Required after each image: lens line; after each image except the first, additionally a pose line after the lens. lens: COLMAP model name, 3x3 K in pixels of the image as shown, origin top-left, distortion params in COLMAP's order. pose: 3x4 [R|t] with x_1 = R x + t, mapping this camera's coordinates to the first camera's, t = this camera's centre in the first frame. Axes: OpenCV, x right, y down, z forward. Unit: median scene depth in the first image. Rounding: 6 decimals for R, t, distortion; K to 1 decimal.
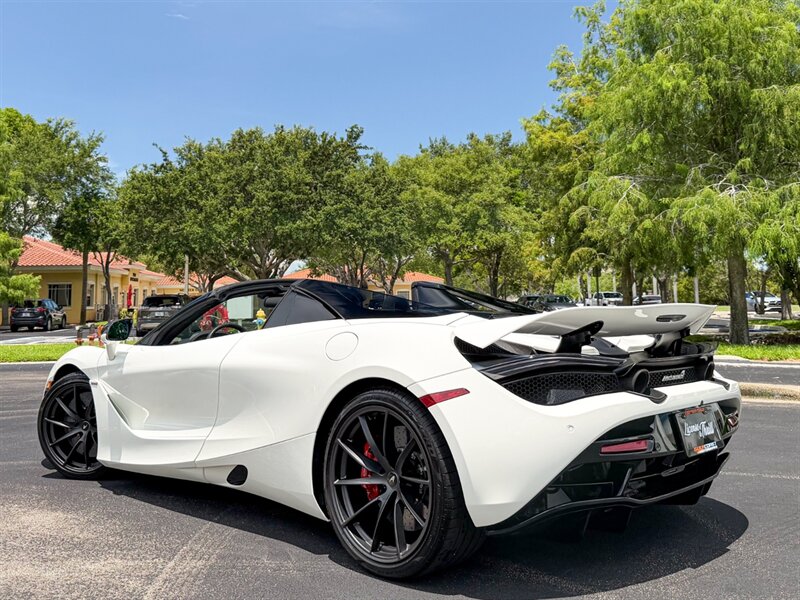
lens RADIAL K [[817.2, 0, 377.5], [0, 817.2, 236.4], [0, 0, 1]] dist [0.080603, 0.000000]
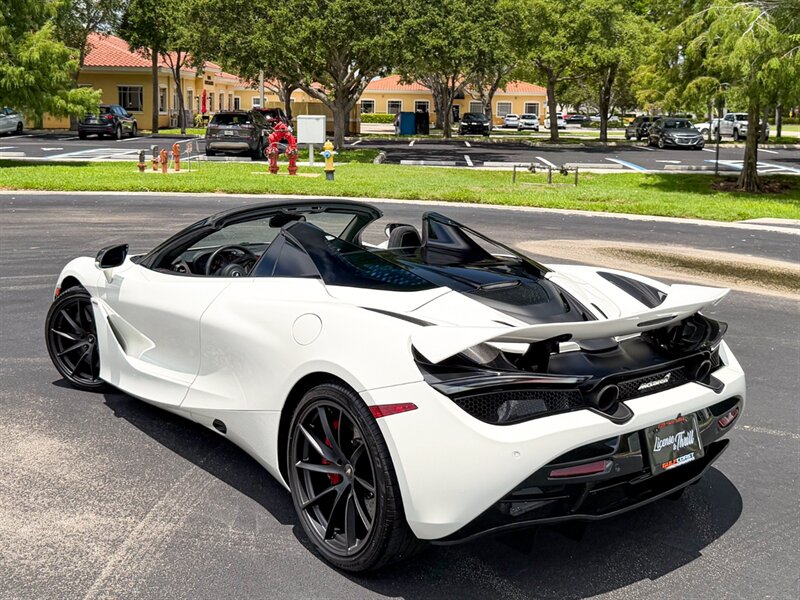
lens RADIAL K [[901.7, 0, 382.0], [0, 901.7, 219.9], [0, 0, 1]] dist [0.118741, 0.000000]
pose [[0.994212, 0.043963, -0.098028, 0.016850], [-0.023494, 0.979325, 0.200926, -0.024778], [0.104835, -0.197460, 0.974689, -0.000619]]
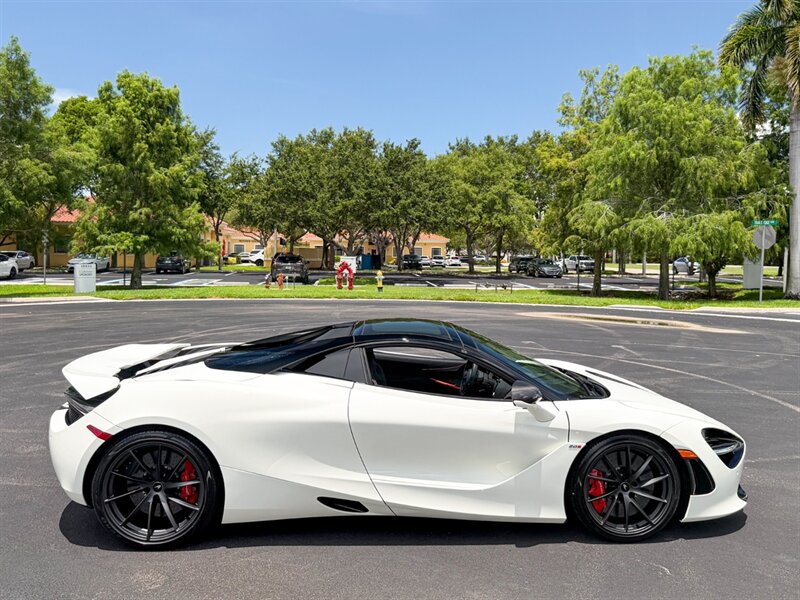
lens RADIAL K [[669.1, 0, 404.3], [0, 669.1, 300.9], [0, 0, 1]] dist [0.082628, -0.102939]
pose [[0.999268, 0.028494, 0.025518, -0.098685], [-0.031997, 0.988244, 0.149498, -0.044657], [-0.020958, -0.150205, 0.988433, -0.274204]]
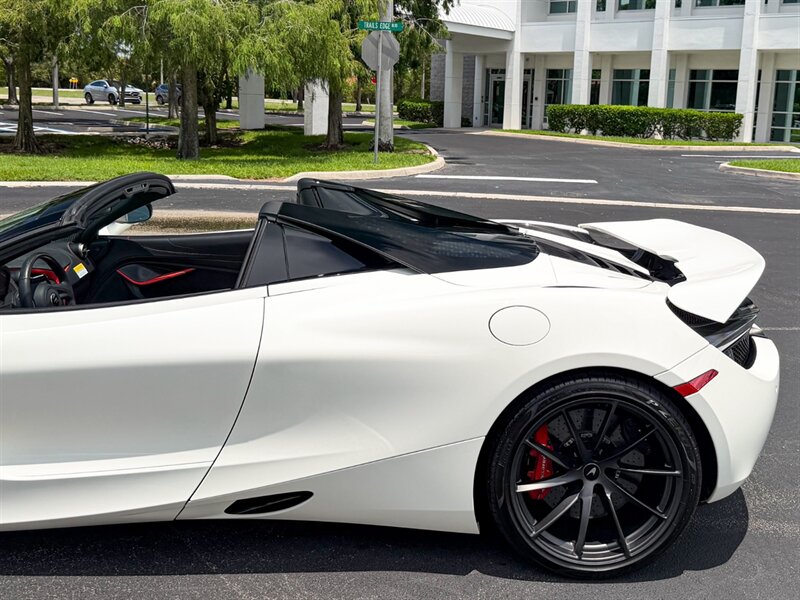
lens RADIAL K [[885.7, 0, 473.2], [0, 885.7, 257.0], [0, 0, 1]] dist [0.094756, 0.000000]
pose [[0.657833, -0.091865, 0.747541, -0.082810], [-0.110121, 0.970136, 0.216125, -0.012629], [-0.745070, -0.224494, 0.628071, 0.061664]]
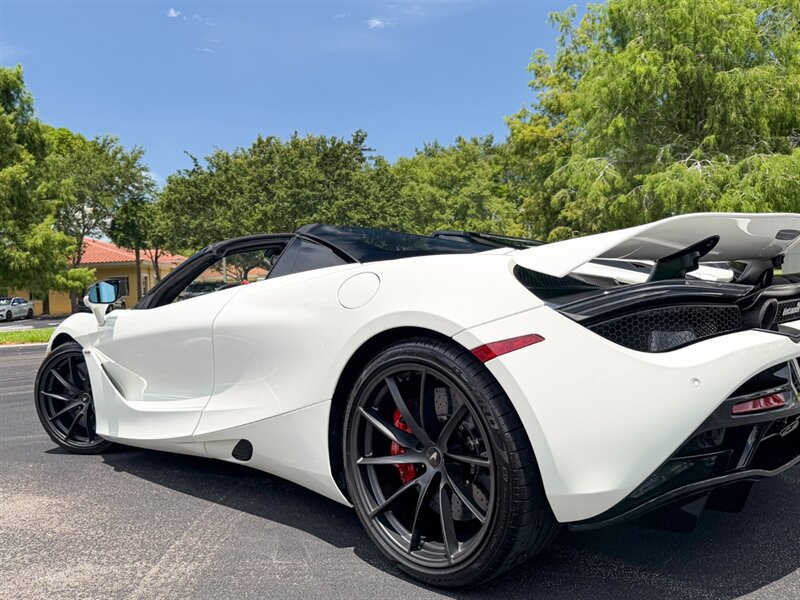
lens RADIAL K [[669.1, 0, 395.1], [0, 669.1, 301.7], [0, 0, 1]] dist [0.082628, -0.102939]
pose [[0.999147, -0.038301, 0.015452, -0.002411], [0.036458, 0.993724, 0.105753, 0.009558], [-0.019405, -0.105099, 0.994272, 0.044398]]
